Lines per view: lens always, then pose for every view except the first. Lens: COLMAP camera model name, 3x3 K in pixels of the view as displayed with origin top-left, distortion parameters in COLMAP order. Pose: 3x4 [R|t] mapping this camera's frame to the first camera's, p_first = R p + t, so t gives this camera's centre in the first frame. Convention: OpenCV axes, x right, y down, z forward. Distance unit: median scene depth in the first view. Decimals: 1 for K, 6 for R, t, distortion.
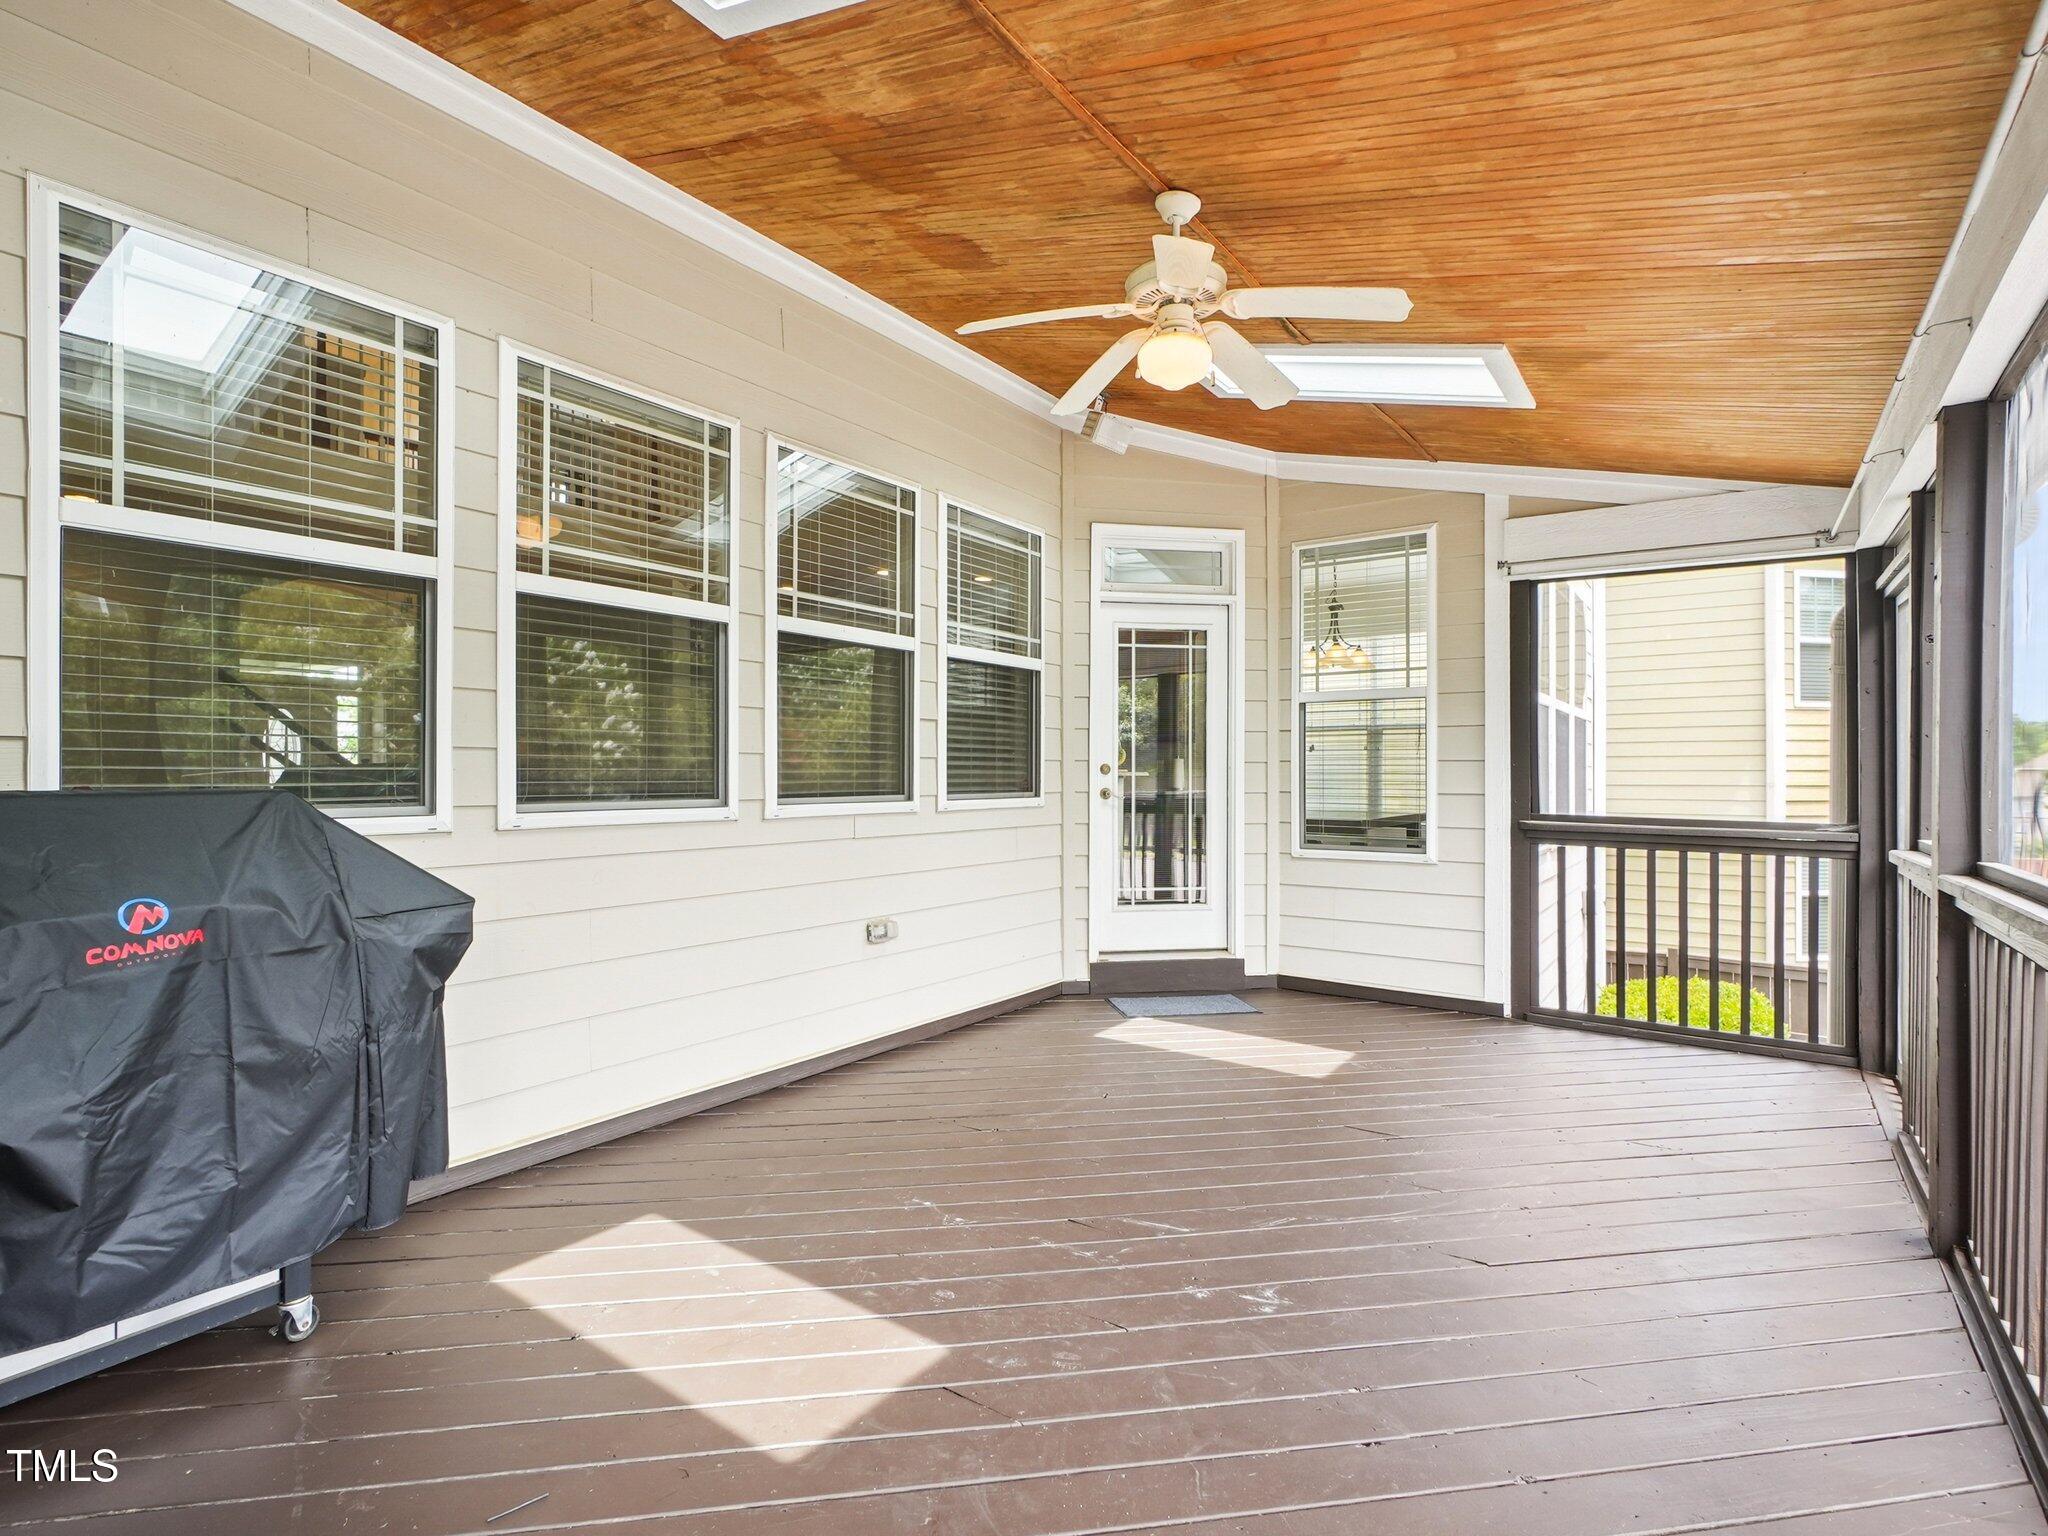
lens RADIAL K [[1003.3, 0, 1018.7], [0, 1003.3, 762.6], [0, 0, 1]] dist [-0.007735, 0.000489]
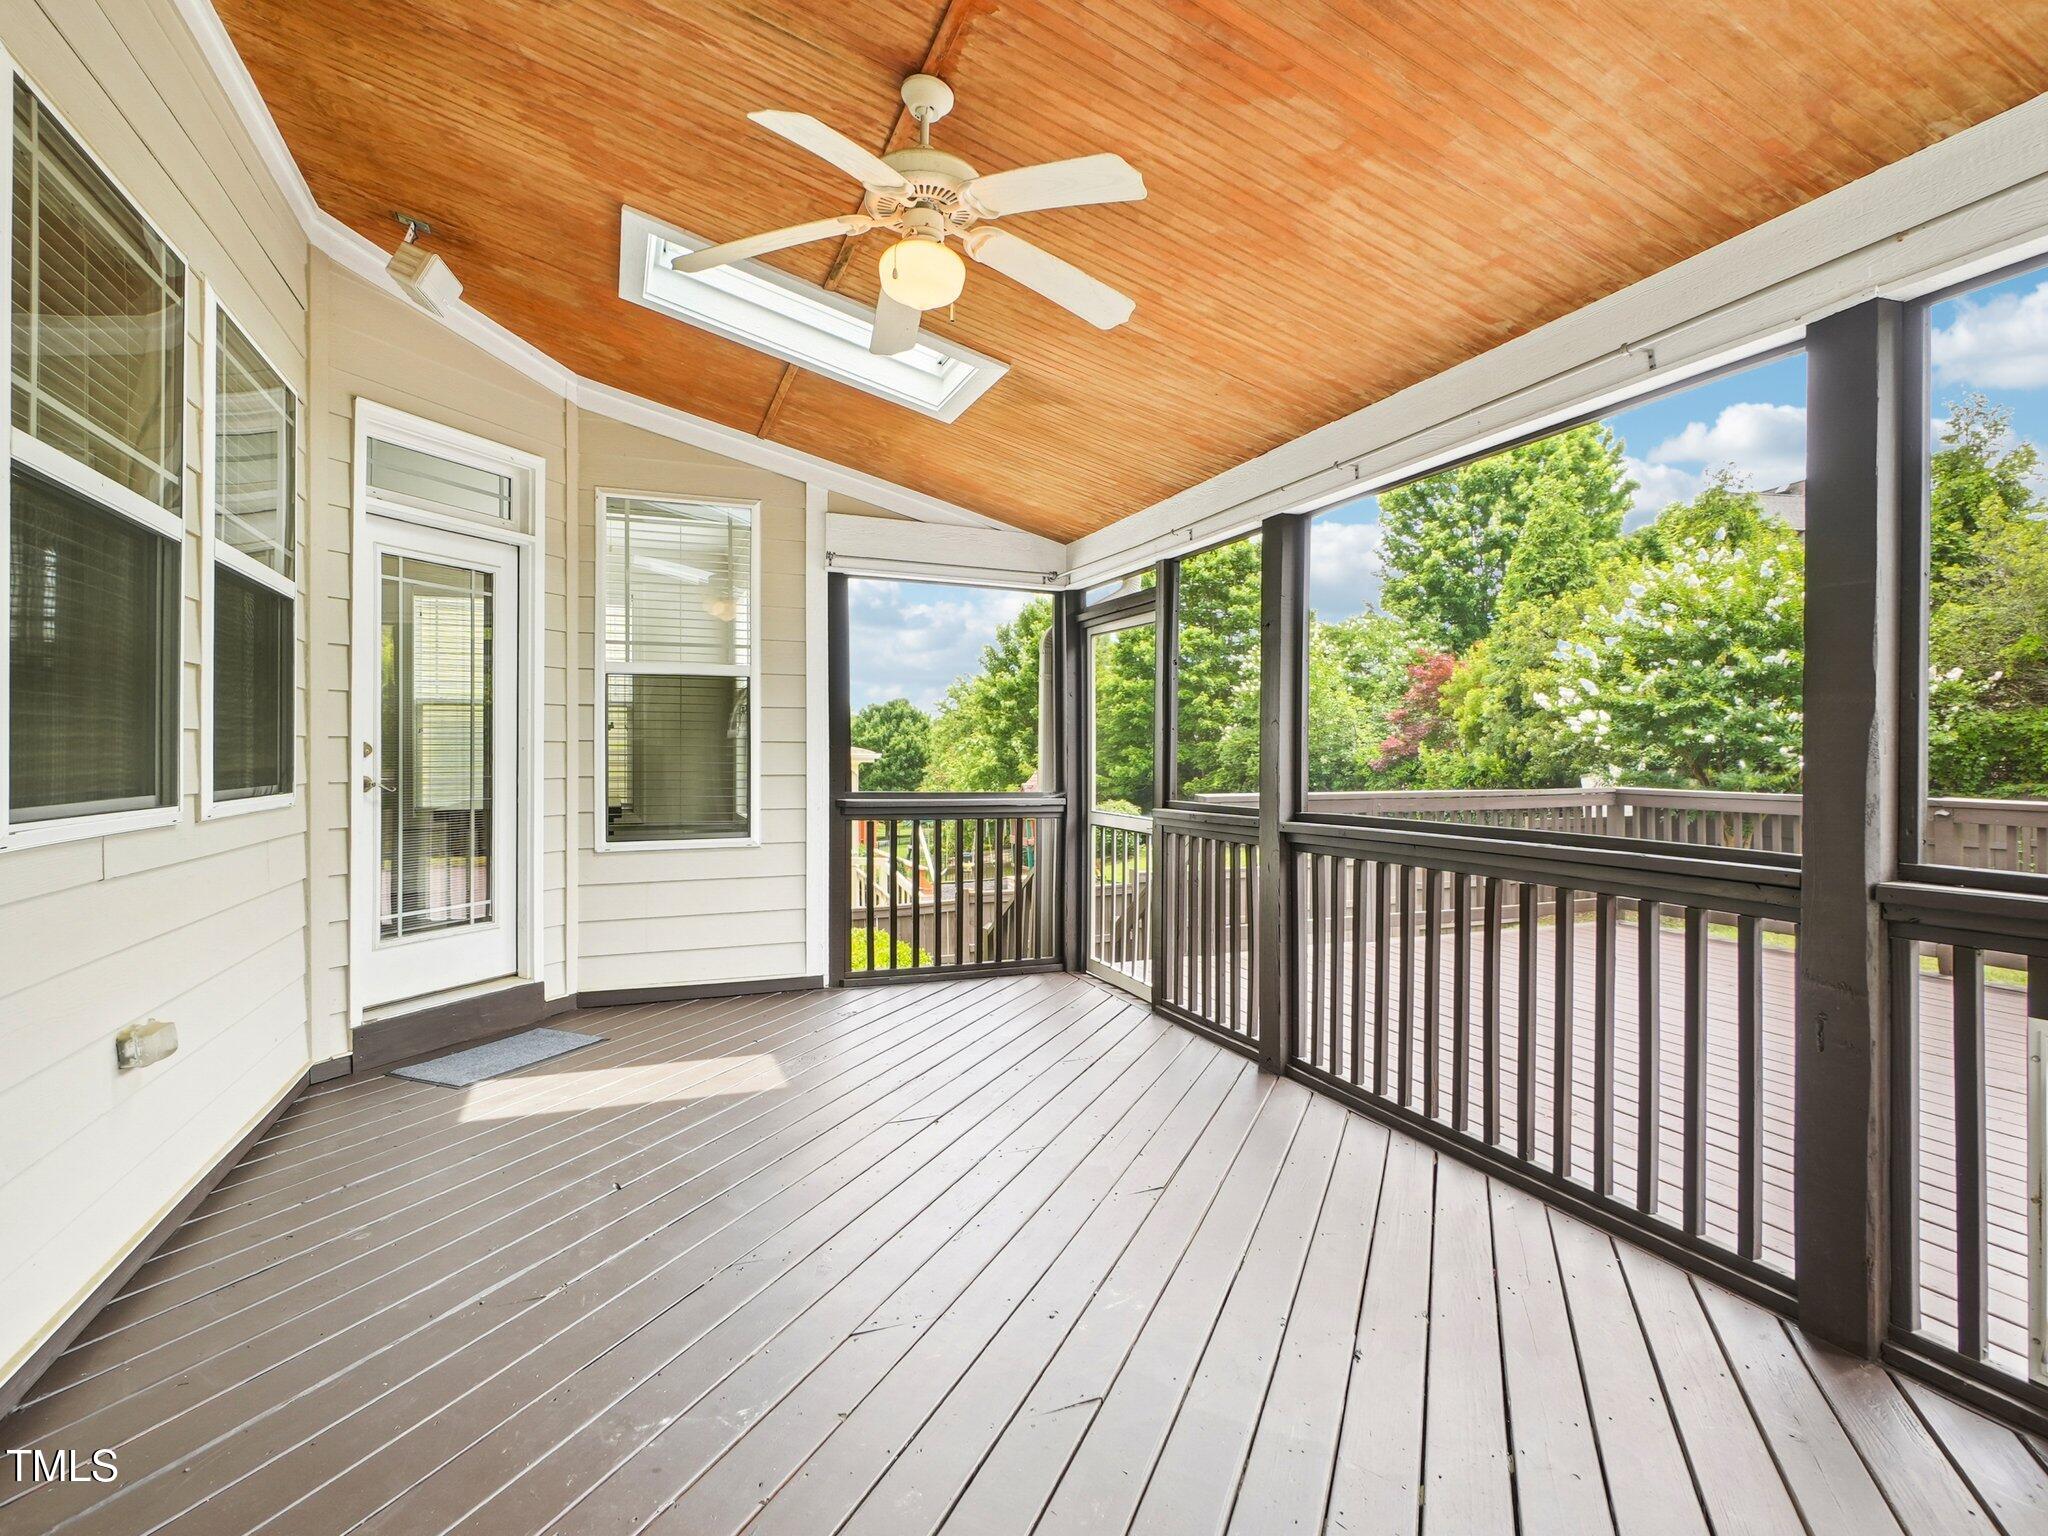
lens RADIAL K [[1017.1, 0, 1015.0], [0, 1017.1, 750.9], [0, 0, 1]] dist [-0.003278, 0.000189]
pose [[0.538791, 0.001269, 0.842439, -0.296582], [-0.007871, 0.999963, 0.003528, 0.001183], [-0.842403, -0.008532, 0.538781, 0.254380]]
